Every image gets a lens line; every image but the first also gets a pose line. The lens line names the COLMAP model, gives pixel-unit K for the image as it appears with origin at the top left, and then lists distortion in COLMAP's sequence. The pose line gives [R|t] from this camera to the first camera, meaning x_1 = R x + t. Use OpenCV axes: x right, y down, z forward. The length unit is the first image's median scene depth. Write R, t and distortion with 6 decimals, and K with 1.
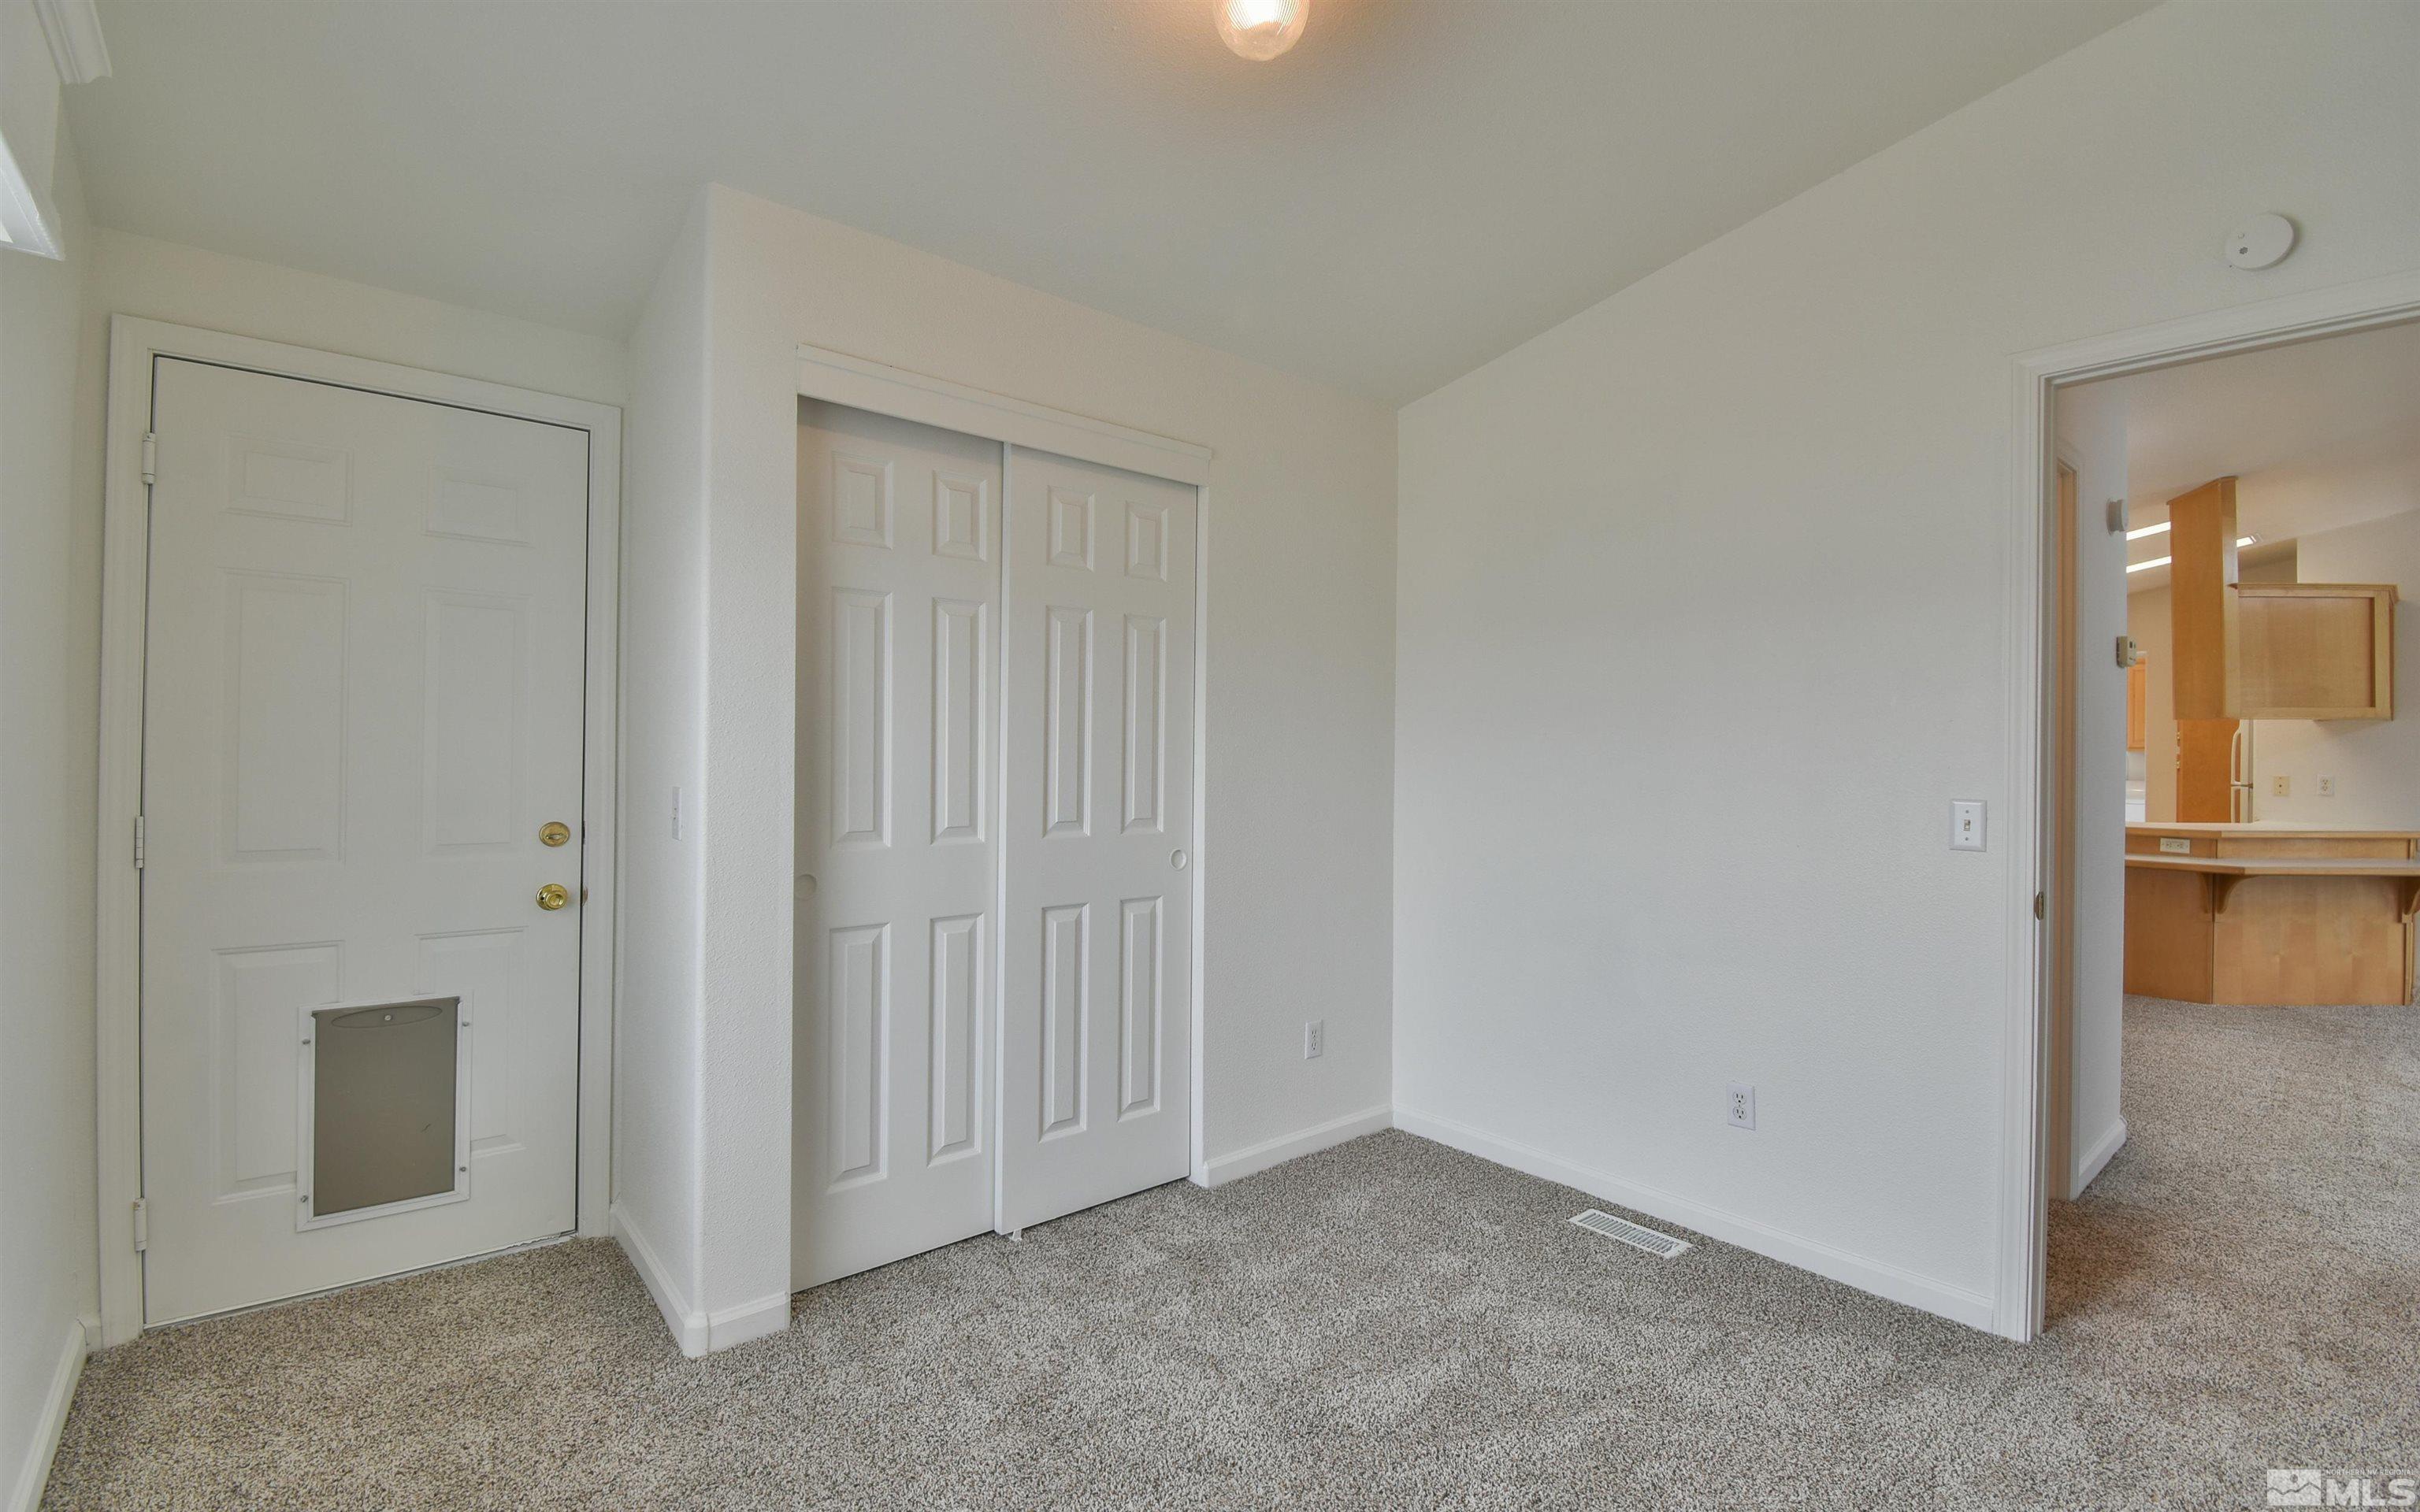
lens RADIAL K [[1112.3, 0, 1210.0], [0, 1112.3, 756.0], [0, 0, 1]] dist [-0.000654, -0.018229]
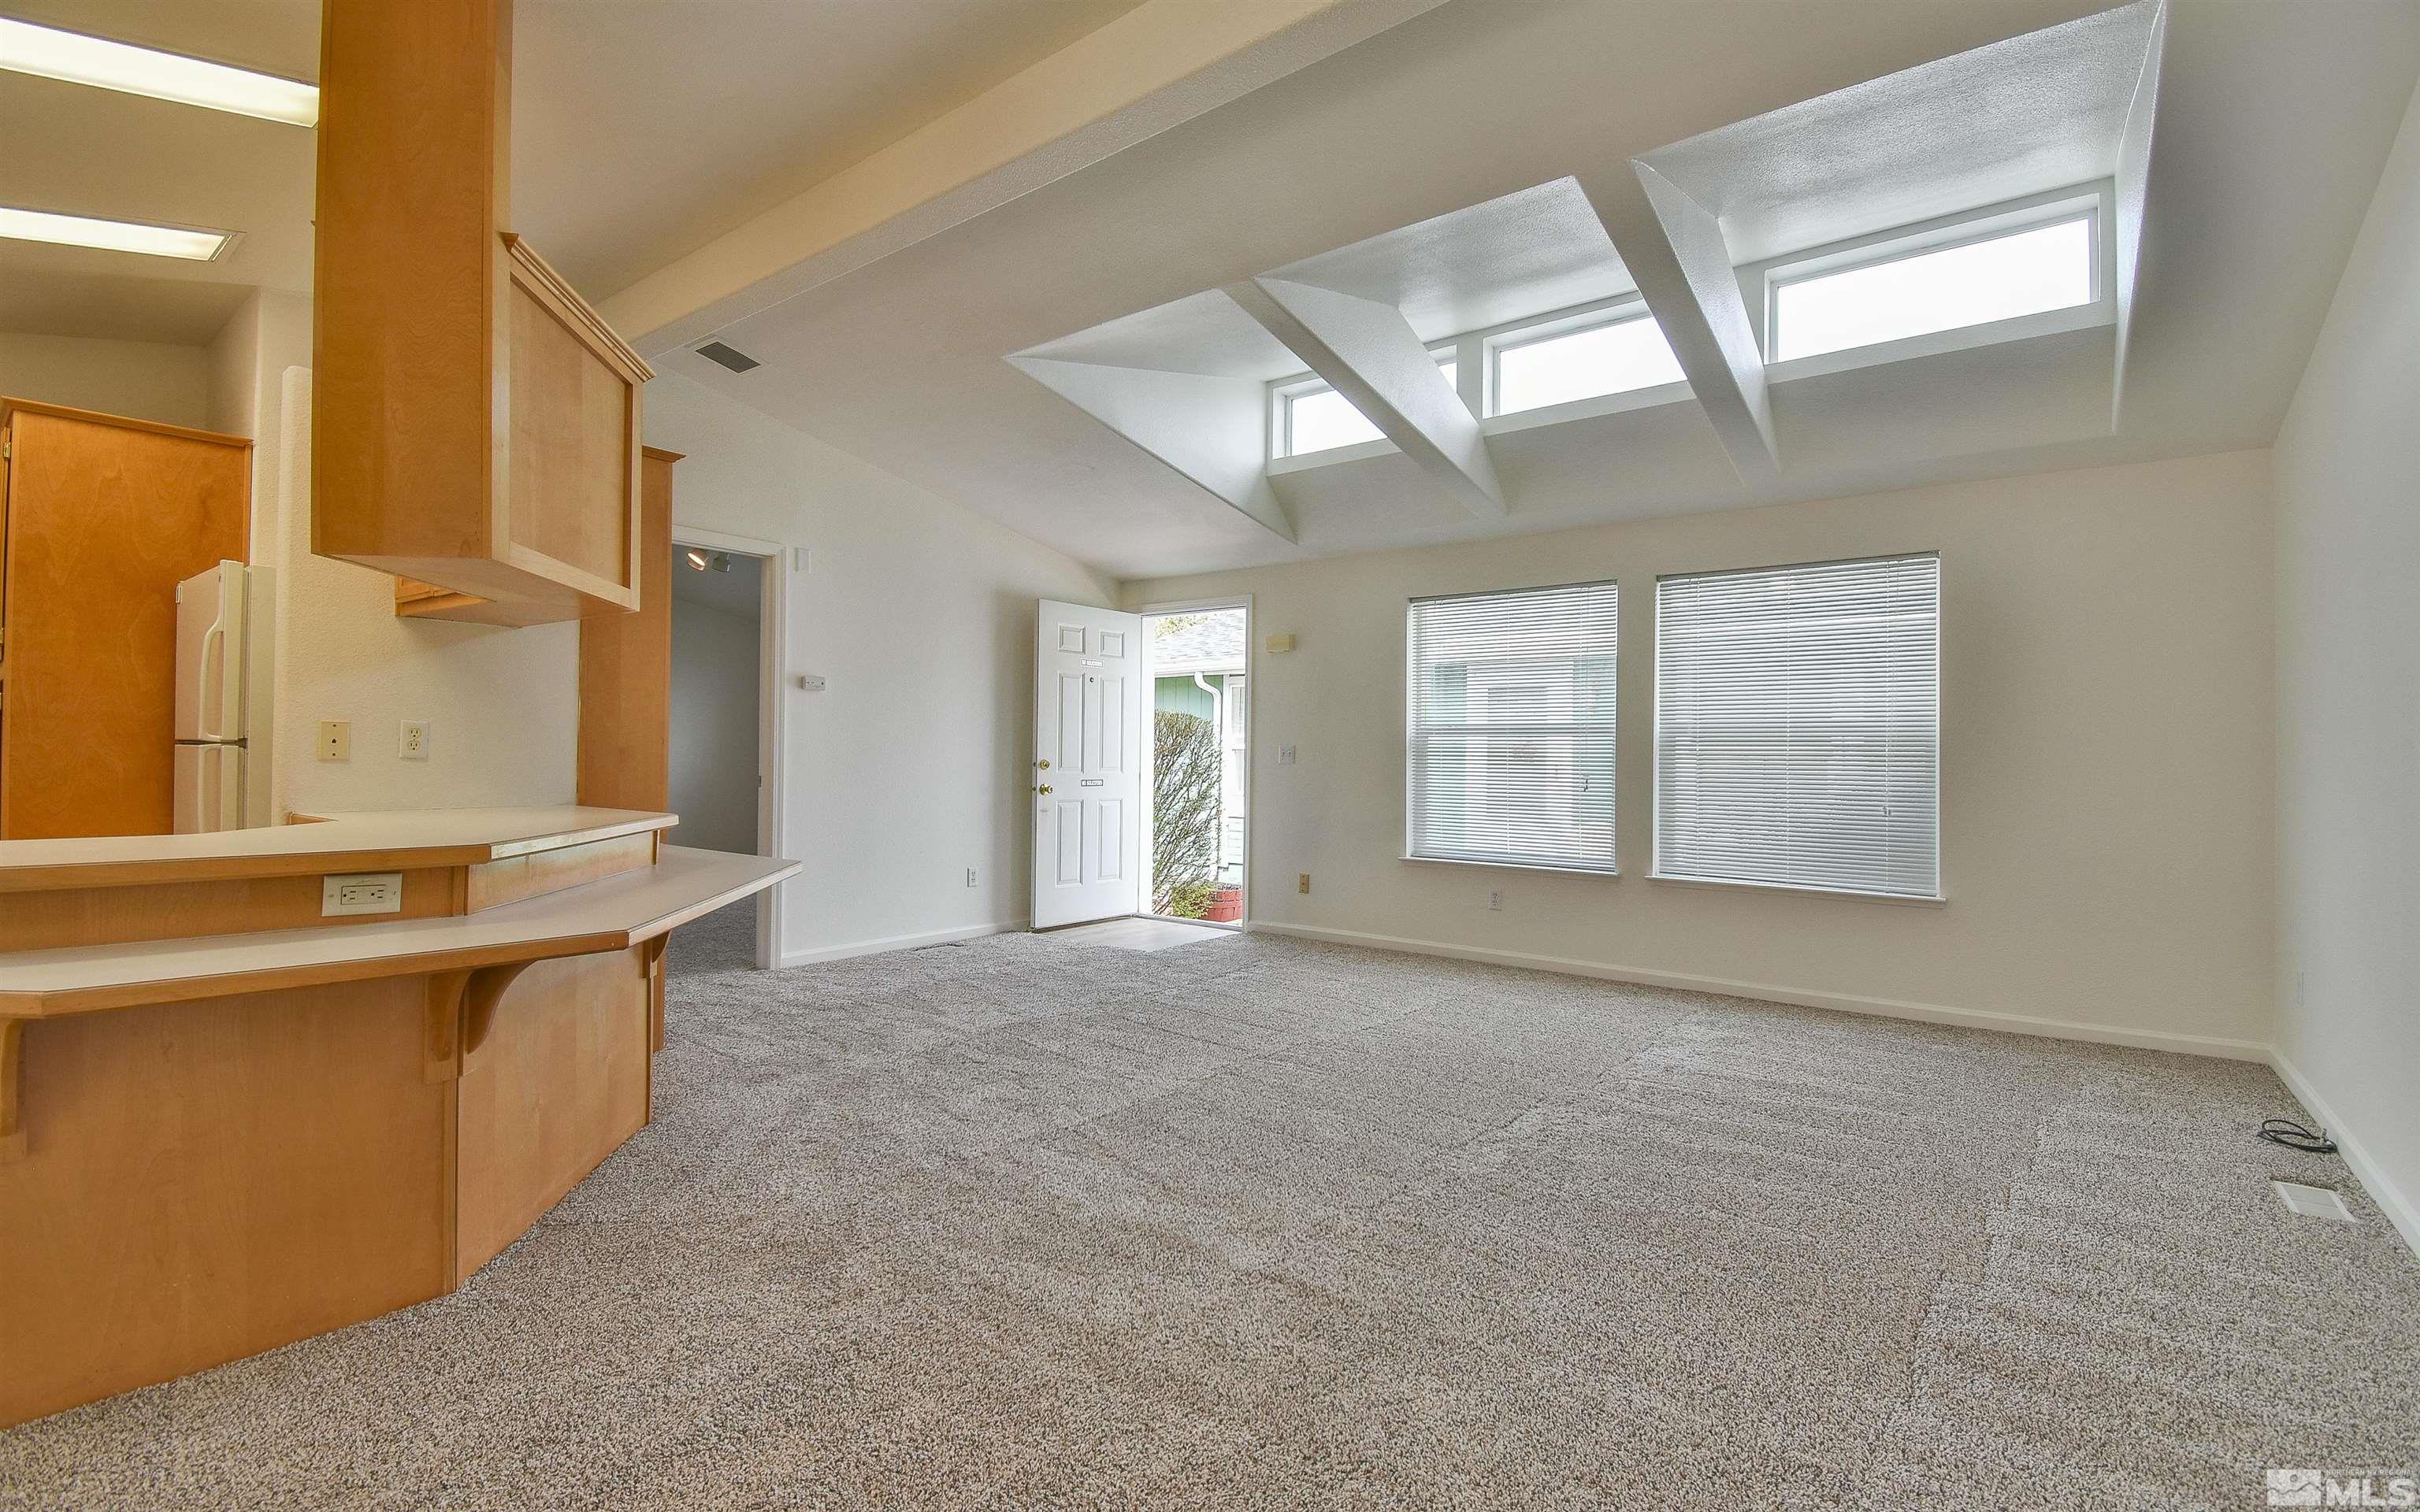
lens RADIAL K [[1069.5, 0, 1217.4], [0, 1069.5, 749.2], [0, 0, 1]] dist [0.000615, -0.014608]
pose [[-0.209486, -0.002188, 0.977809, 0.476788], [-0.016480, 0.999863, -0.001293, 0.028995], [-0.977673, -0.016385, -0.209493, 0.803092]]
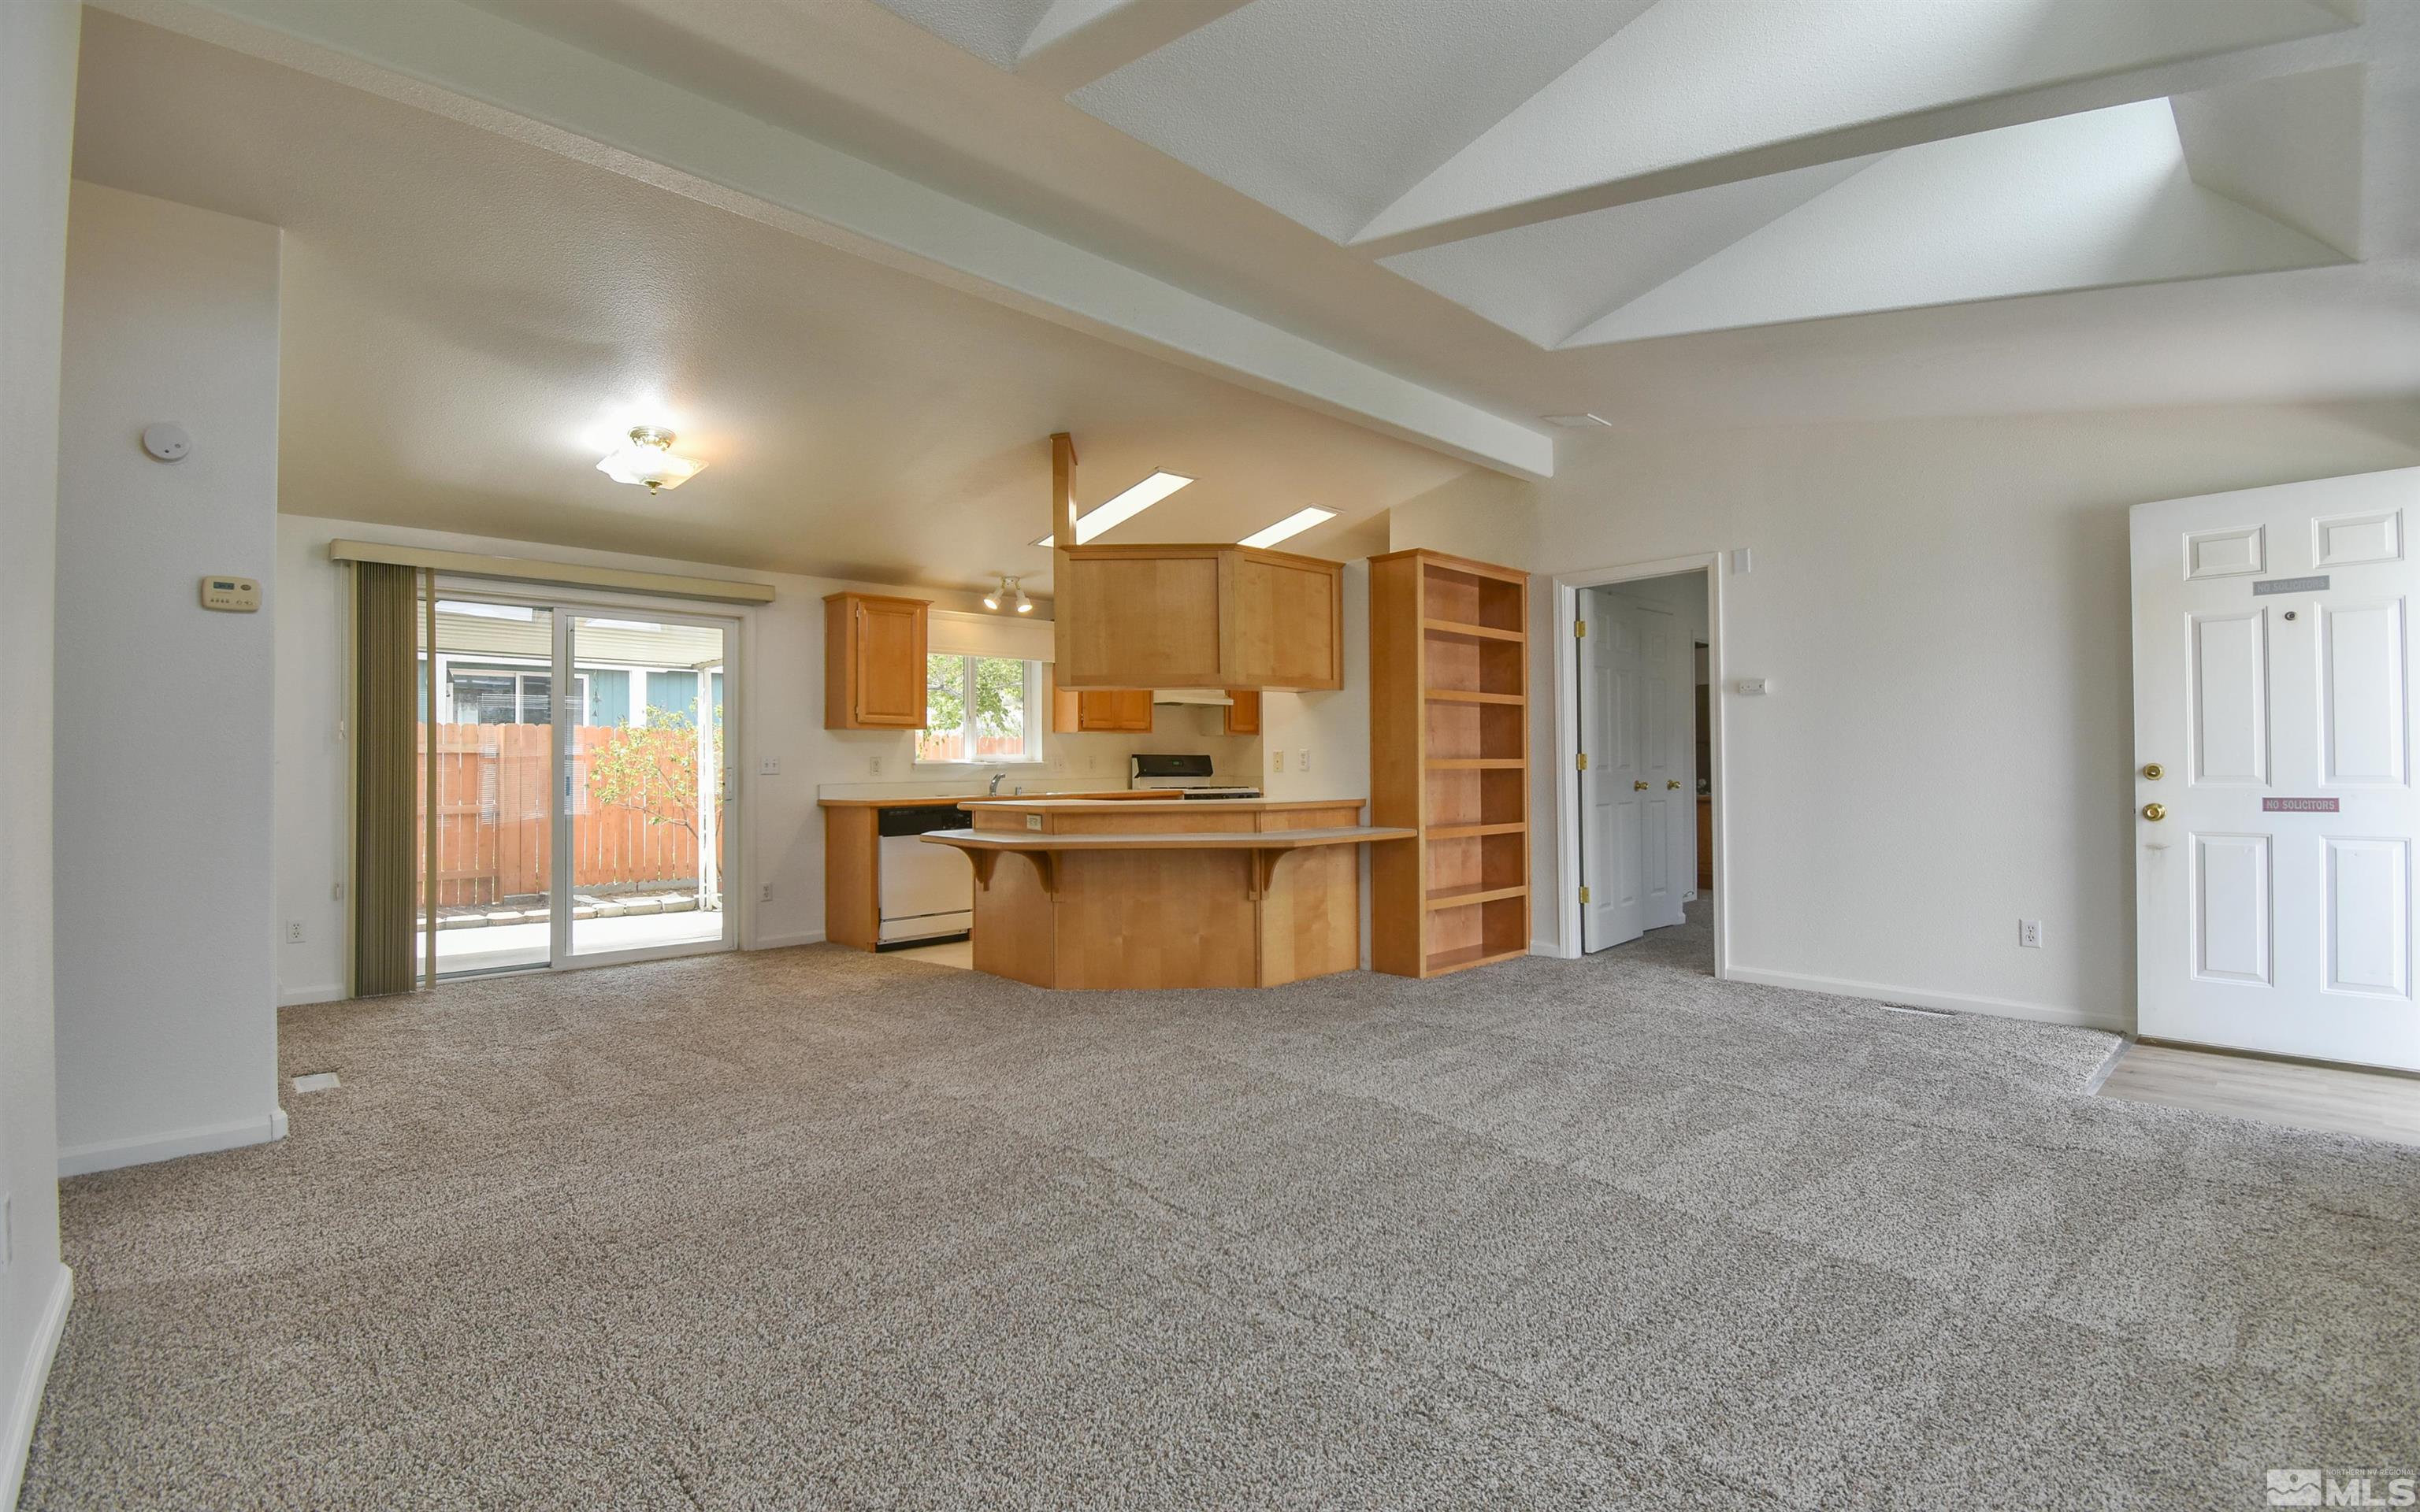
lens RADIAL K [[1069.5, 0, 1217.4], [0, 1069.5, 749.2], [0, 0, 1]] dist [0.000615, -0.014608]
pose [[0.999033, -0.015468, 0.041150, 1.007542], [0.015896, 0.999823, -0.010079, 0.029541], [-0.040987, 0.010723, 0.999102, 0.056231]]
